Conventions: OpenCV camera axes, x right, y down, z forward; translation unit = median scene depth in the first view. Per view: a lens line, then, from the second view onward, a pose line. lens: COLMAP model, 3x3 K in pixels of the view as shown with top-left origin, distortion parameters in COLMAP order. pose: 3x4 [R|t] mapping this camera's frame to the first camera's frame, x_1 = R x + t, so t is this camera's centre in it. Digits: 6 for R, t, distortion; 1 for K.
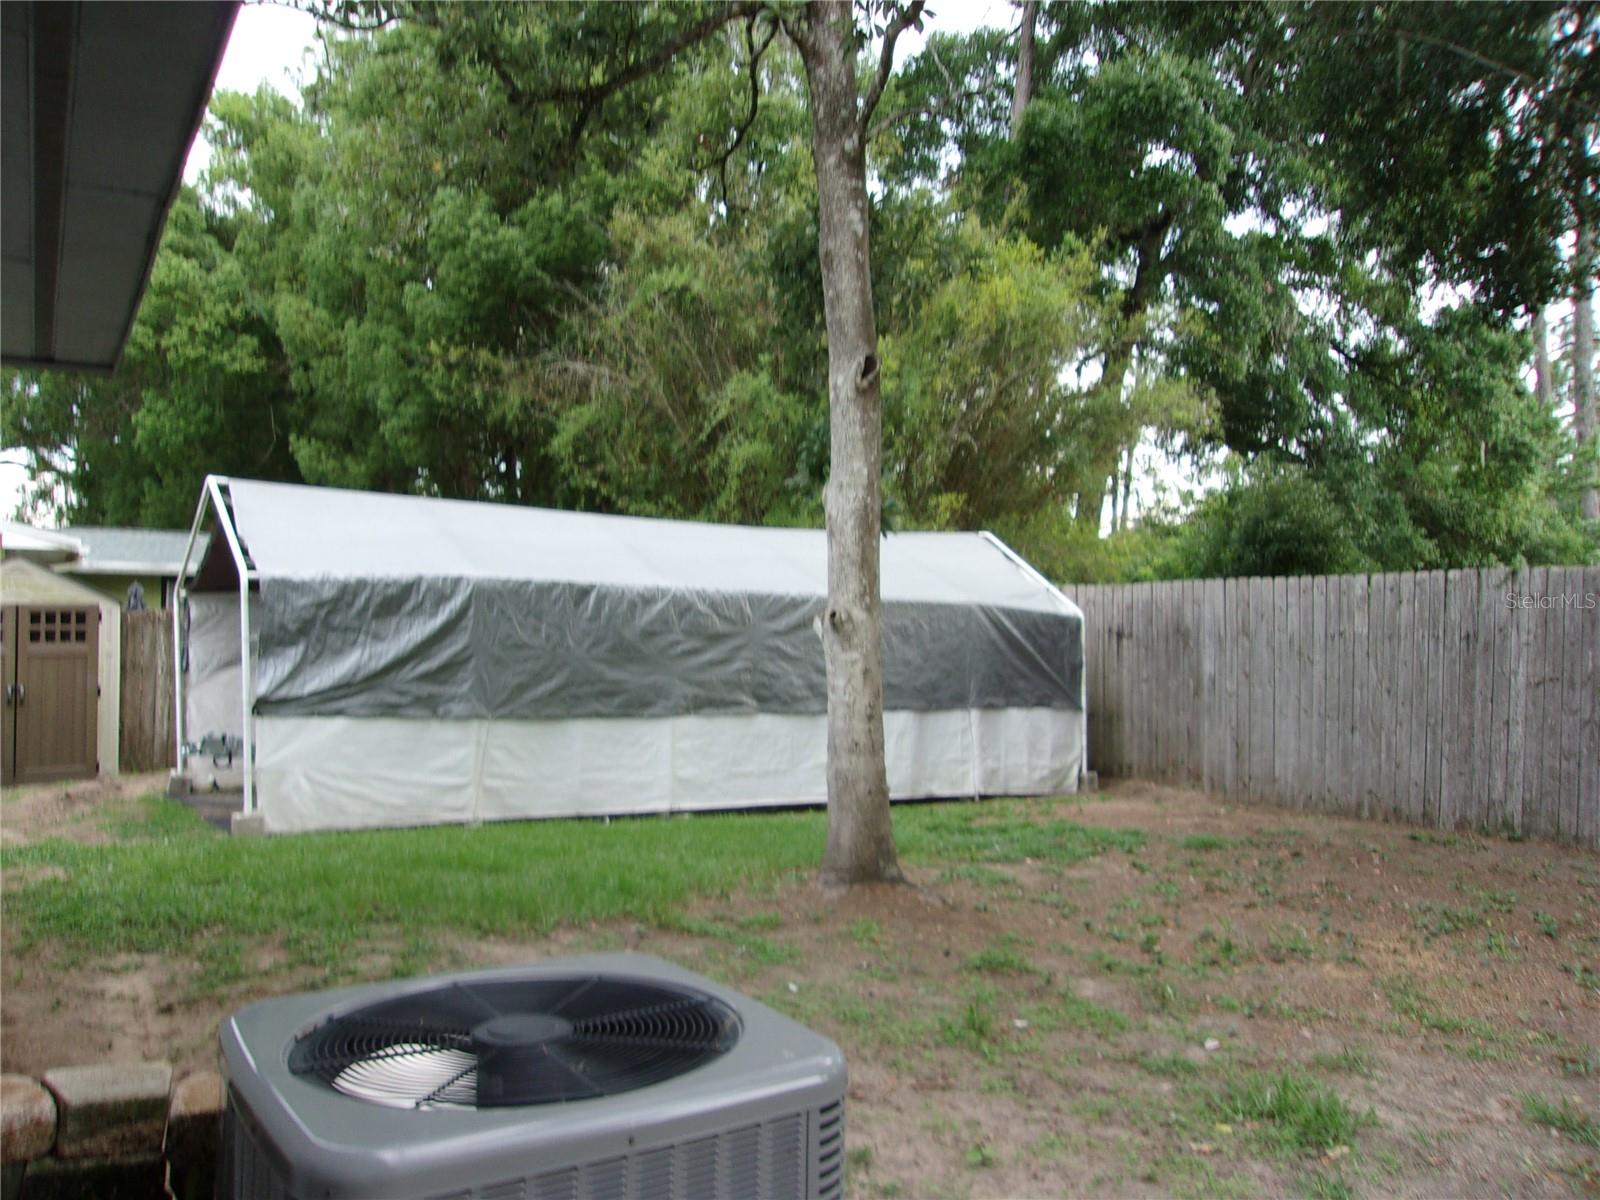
lens RADIAL K [[1274.2, 0, 798.4], [0, 1274.2, 600.5], [0, 0, 1]] dist [-0.009584, 0.045126]
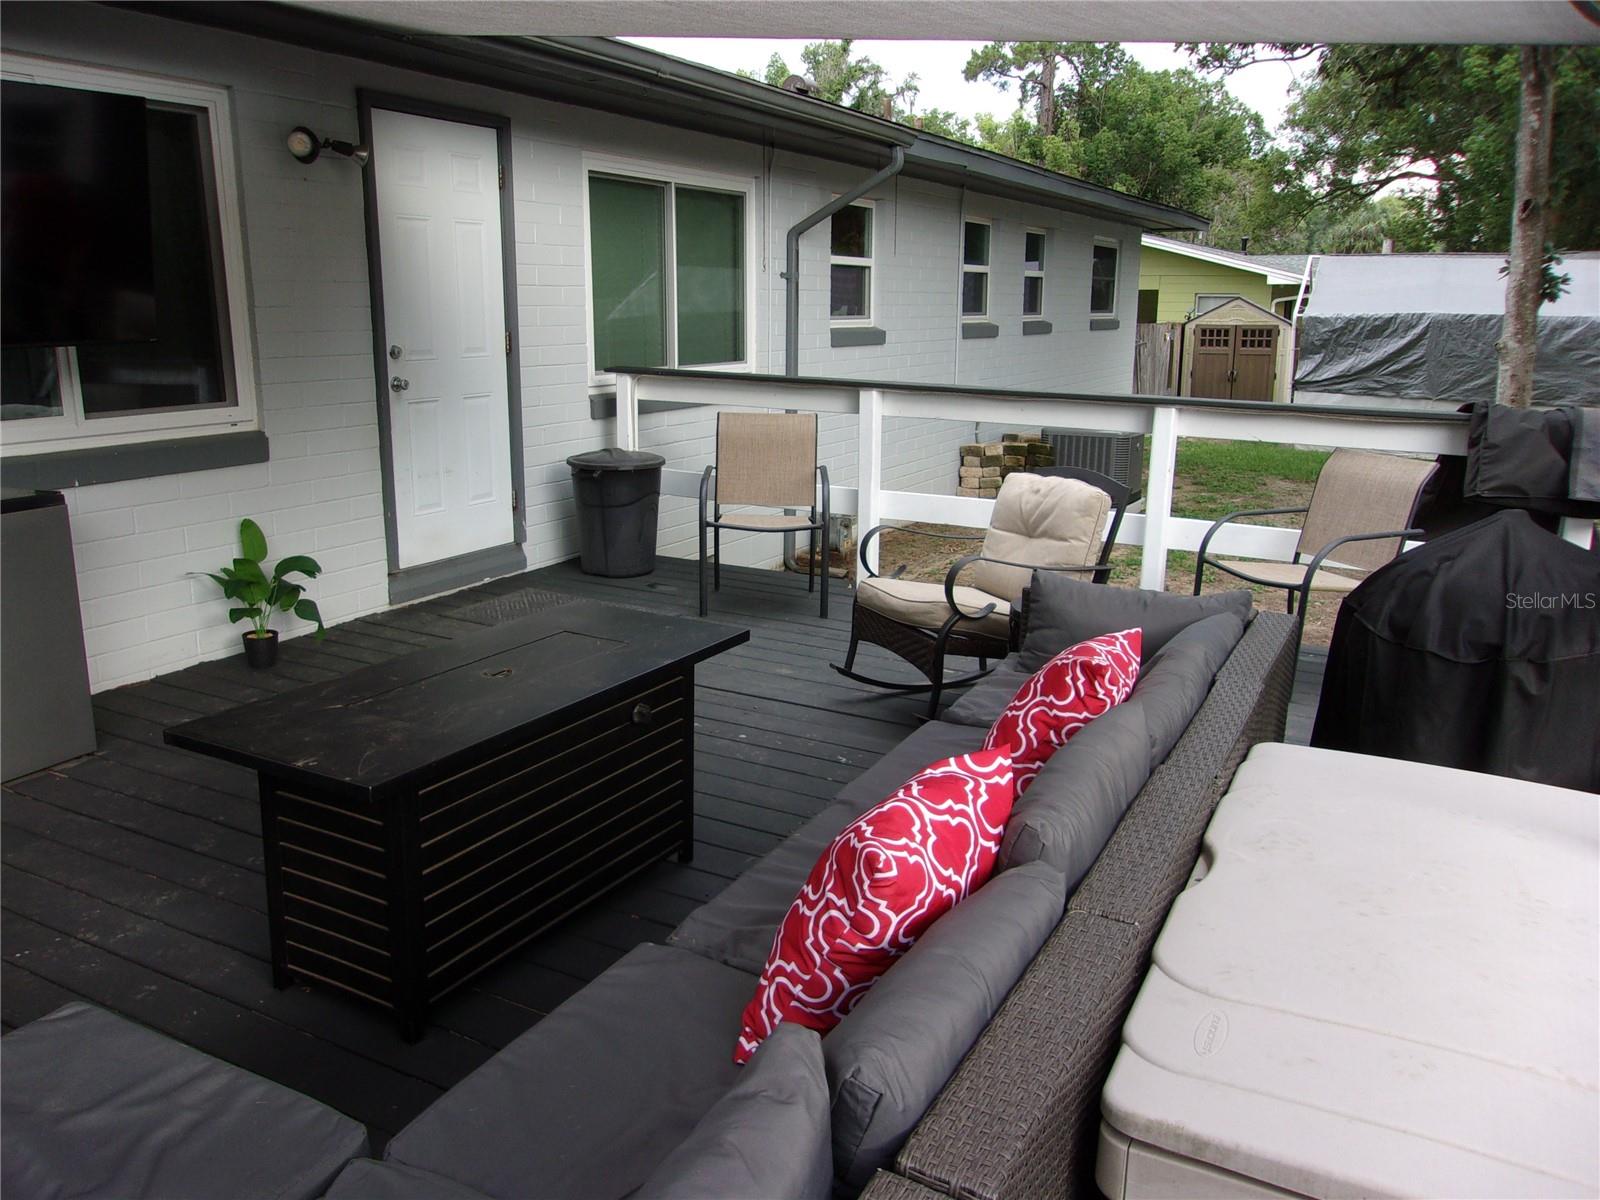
lens RADIAL K [[1274.2, 0, 794.9], [0, 1274.2, 596.2], [0, 0, 1]] dist [-0.009584, 0.045126]
pose [[0.525184, 0.184018, -0.830855, 0.765795], [0.012490, 0.974568, 0.223742, -0.042091], [0.850897, -0.127883, 0.509529, -0.608018]]
